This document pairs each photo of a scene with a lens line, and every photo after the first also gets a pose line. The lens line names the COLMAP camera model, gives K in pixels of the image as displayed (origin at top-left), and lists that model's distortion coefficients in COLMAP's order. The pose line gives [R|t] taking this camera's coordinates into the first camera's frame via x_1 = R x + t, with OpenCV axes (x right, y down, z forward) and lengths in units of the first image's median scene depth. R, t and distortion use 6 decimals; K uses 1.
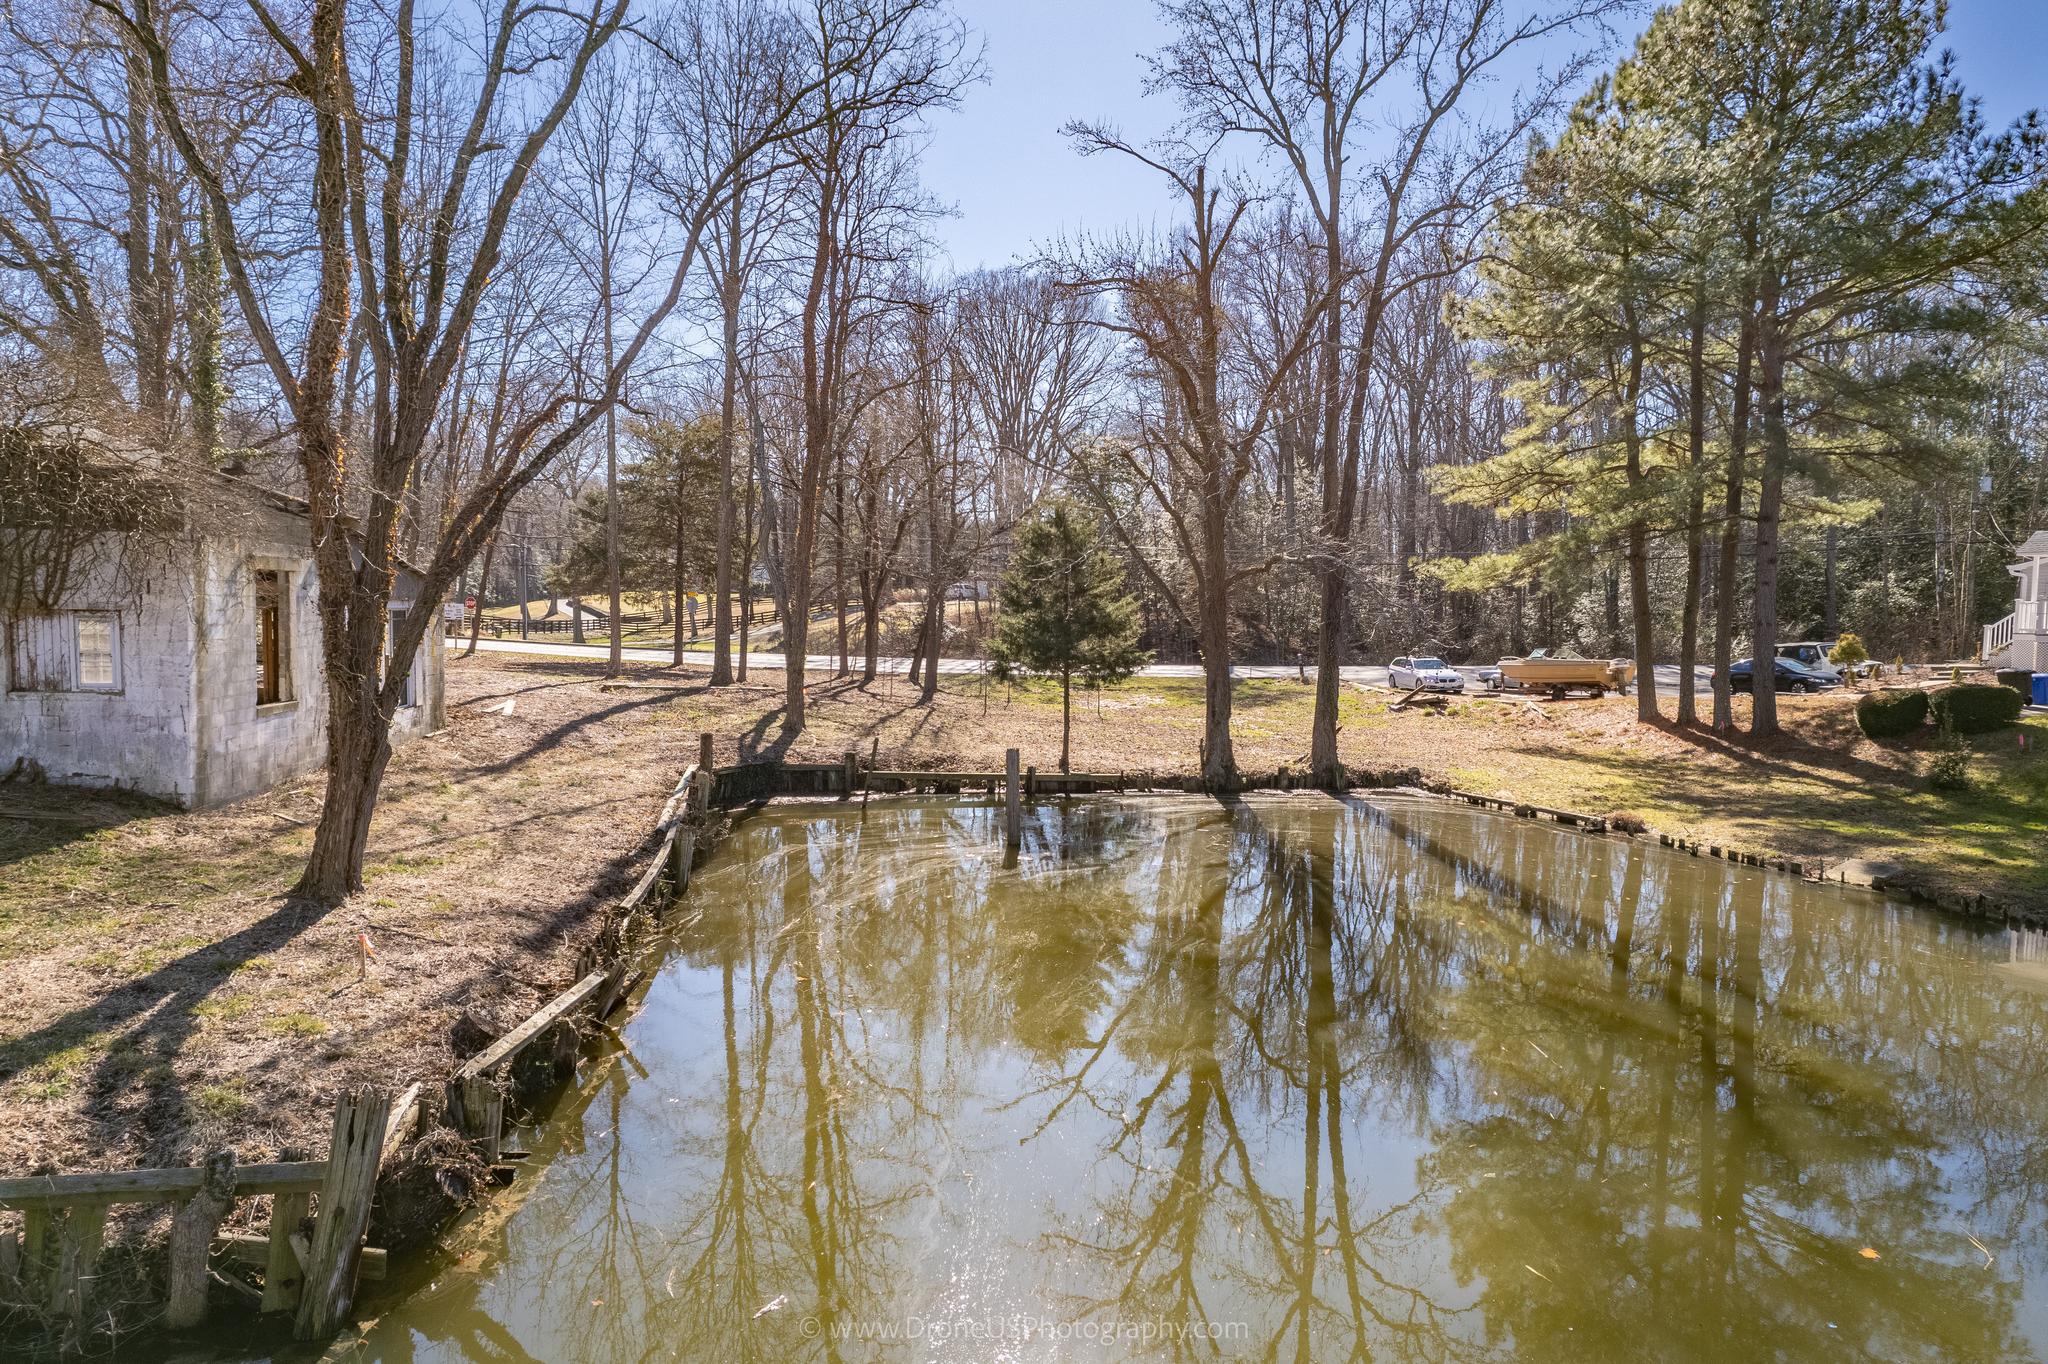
lens RADIAL K [[1320.4, 0, 1017.7], [0, 1320.4, 683.7], [0, 0, 1]] dist [-0.074511, 0.072587]
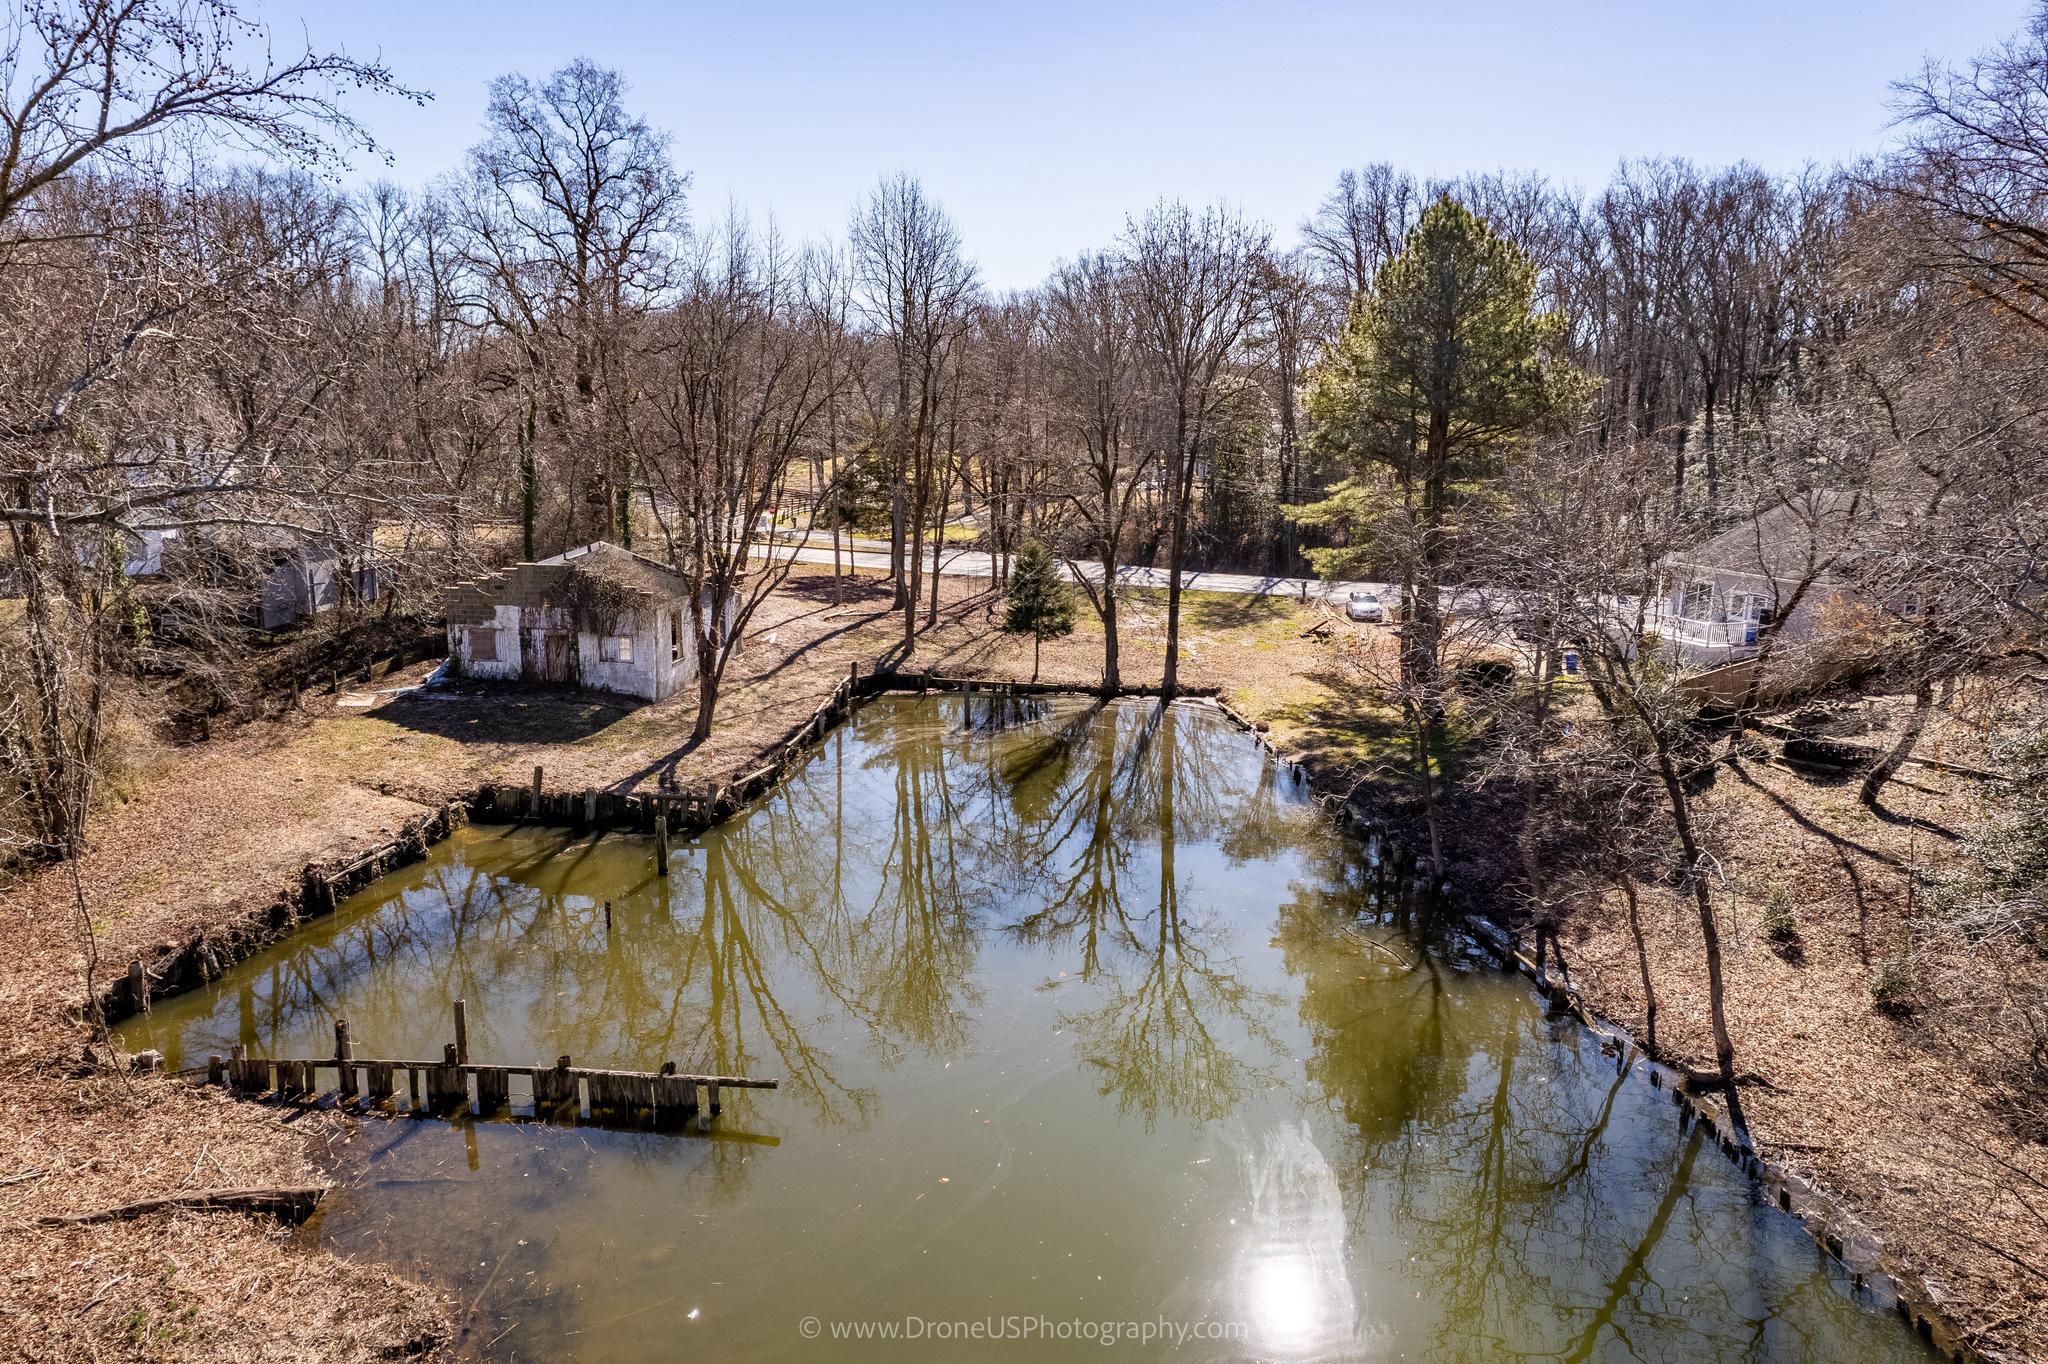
lens RADIAL K [[1311.2, 0, 1028.4], [0, 1311.2, 694.2], [0, 0, 1]] dist [-0.074608, 0.068936]
pose [[0.975663, 0.047489, -0.214069, 0.769055], [-0.016158, 0.989182, 0.145800, -0.345888], [0.218677, -0.138793, 0.965876, -1.567569]]
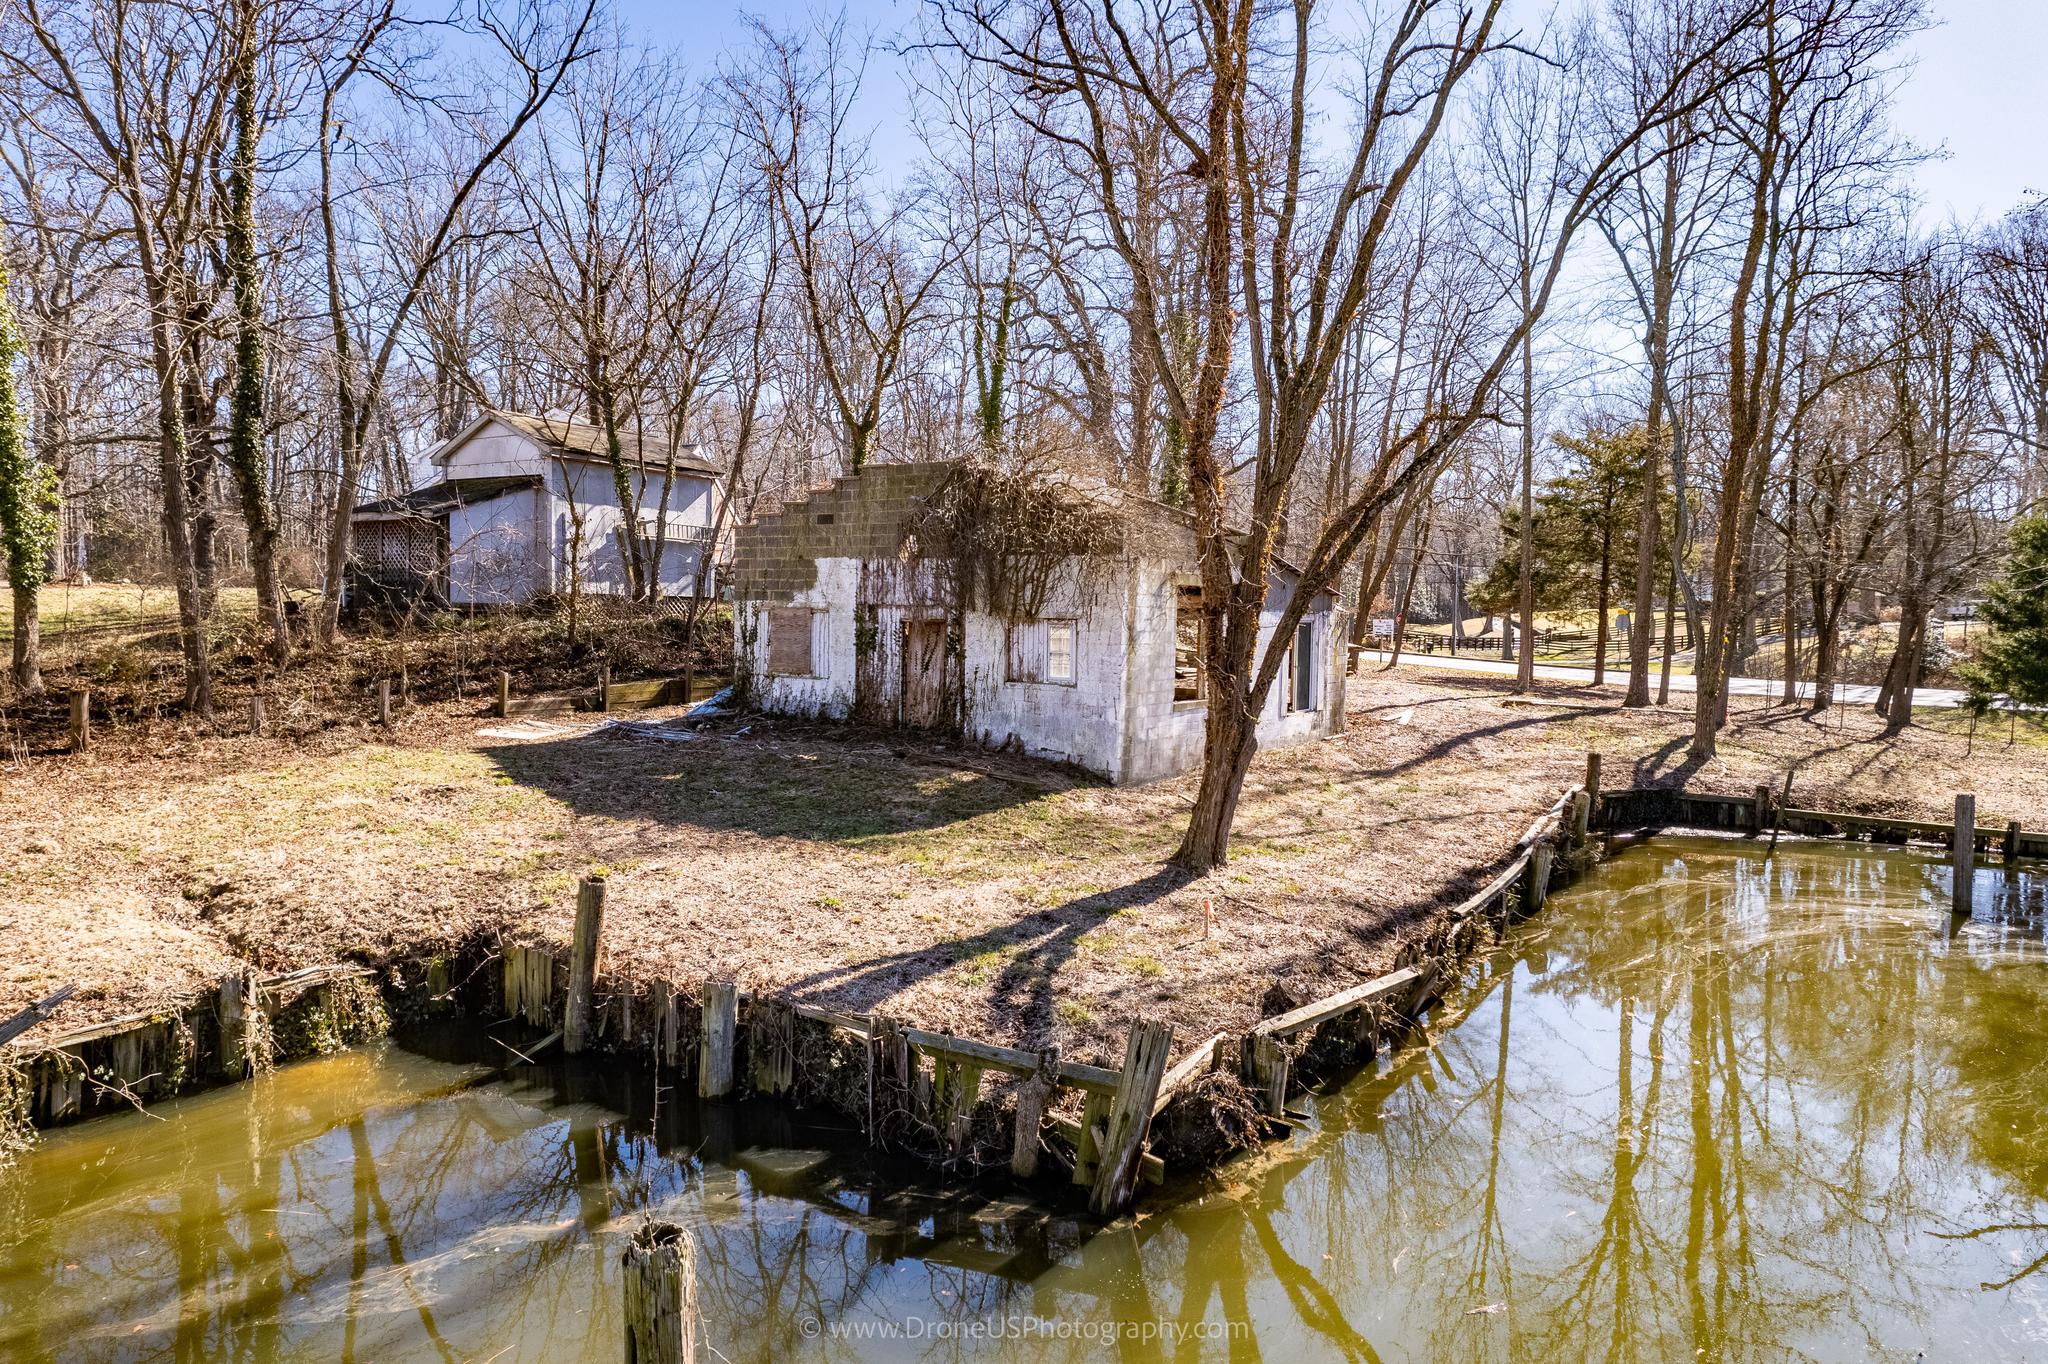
lens RADIAL K [[1311.2, 0, 1028.4], [0, 1311.2, 694.2], [0, 0, 1]] dist [-0.074608, 0.068936]
pose [[0.774118, 0.040003, -0.631776, 0.060192], [-0.043435, 0.999006, 0.010035, 0.004224], [0.631549, 0.019673, 0.775086, 0.002044]]
